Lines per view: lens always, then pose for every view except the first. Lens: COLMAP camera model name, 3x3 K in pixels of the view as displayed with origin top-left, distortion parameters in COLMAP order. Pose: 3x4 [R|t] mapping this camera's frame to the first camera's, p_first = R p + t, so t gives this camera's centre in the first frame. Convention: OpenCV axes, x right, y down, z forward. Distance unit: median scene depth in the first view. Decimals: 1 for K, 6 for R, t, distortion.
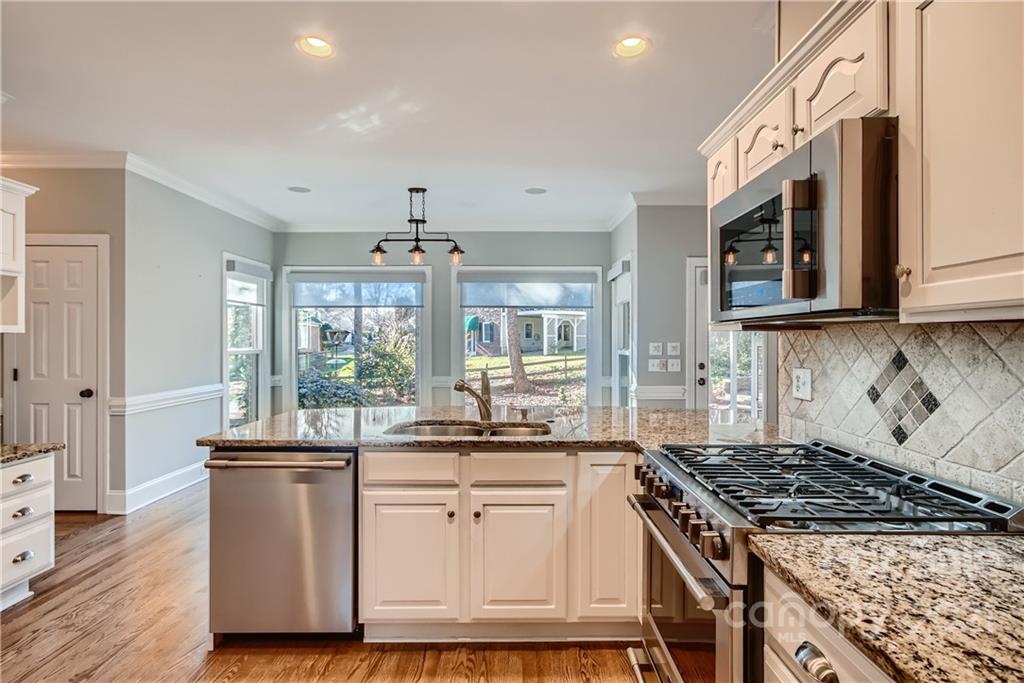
lens RADIAL K [[504.5, 0, 512.0], [0, 504.5, 341.5], [0, 0, 1]] dist [-0.001134, 0.000417]
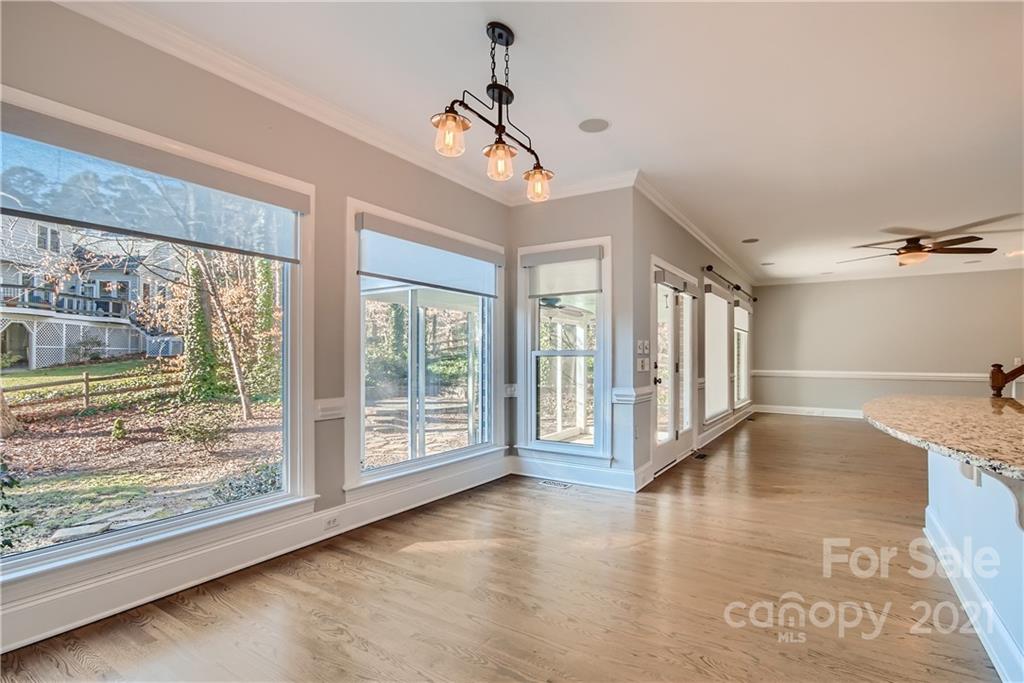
lens RADIAL K [[501.7, 0, 509.5], [0, 501.7, 358.3], [0, 0, 1]] dist [-0.001889, -0.000069]
pose [[0.541353, -0.001232, 0.840795, -0.758283], [0.001200, 0.999999, 0.000693, 0.041870], [-0.840795, 0.000634, 0.541354, 0.874556]]
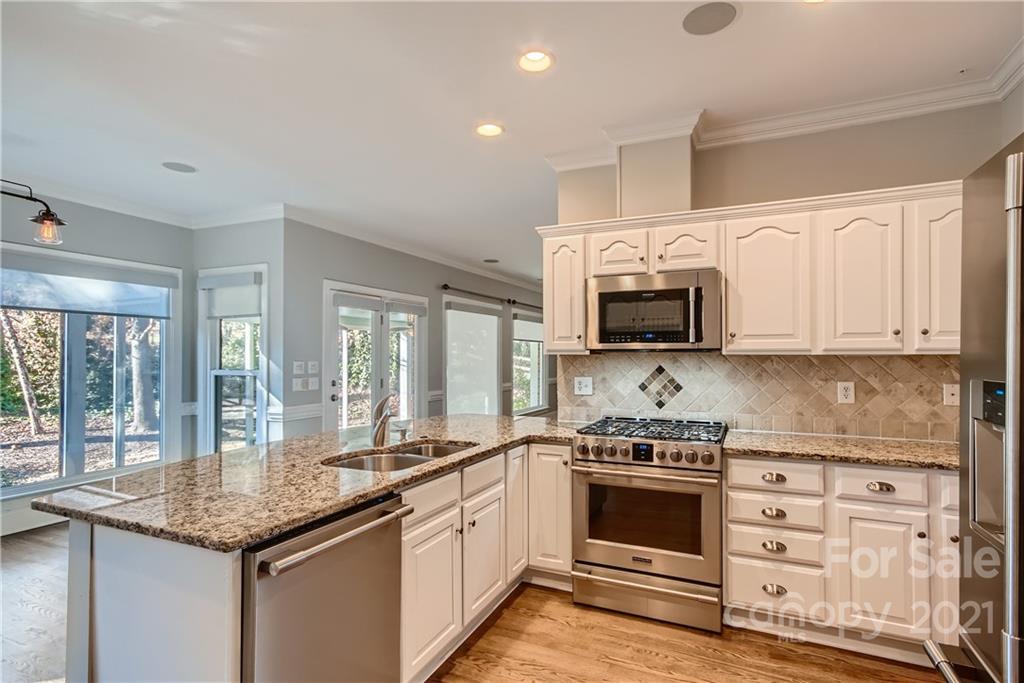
lens RADIAL K [[513.0, 0, 520.5], [0, 513.0, 353.7], [0, 0, 1]] dist [0.001487, 0.000915]
pose [[0.406109, 0.002547, 0.913821, -0.560983], [0.003565, 0.999984, -0.004372, -0.009081], [-0.913818, 0.005033, 0.406093, 0.247741]]
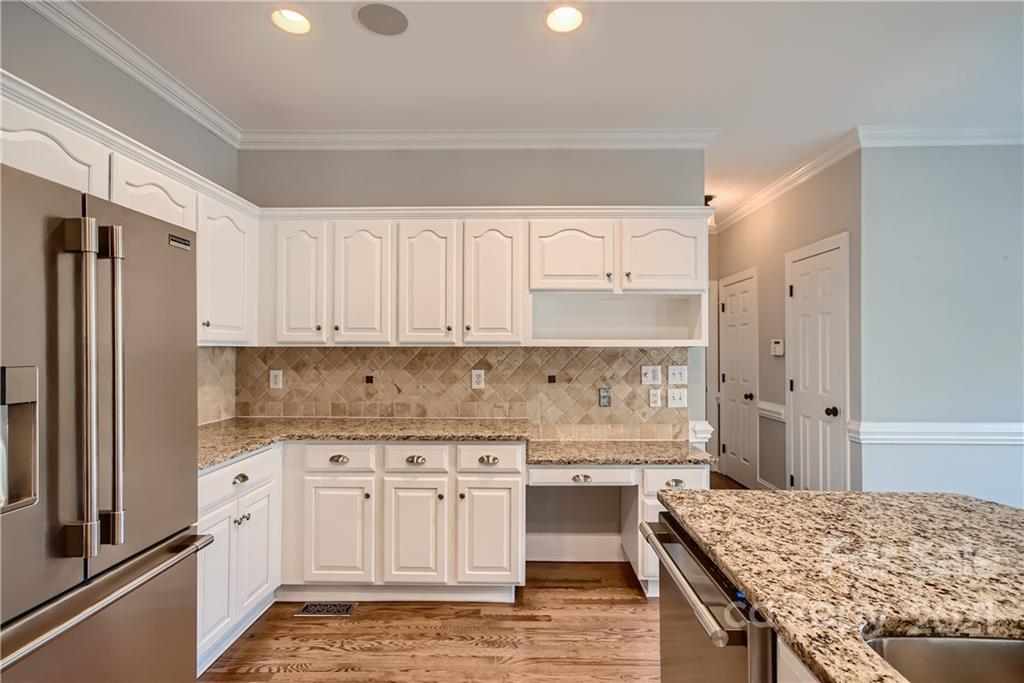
lens RADIAL K [[504.5, 0, 512.0], [0, 504.5, 341.5], [0, 0, 1]] dist [-0.001134, 0.000417]
pose [[-0.012533, -0.017326, -0.999771, 0.069927], [-0.003320, 0.999845, -0.017286, -0.005480], [0.999916, 0.003103, -0.012589, 0.435421]]
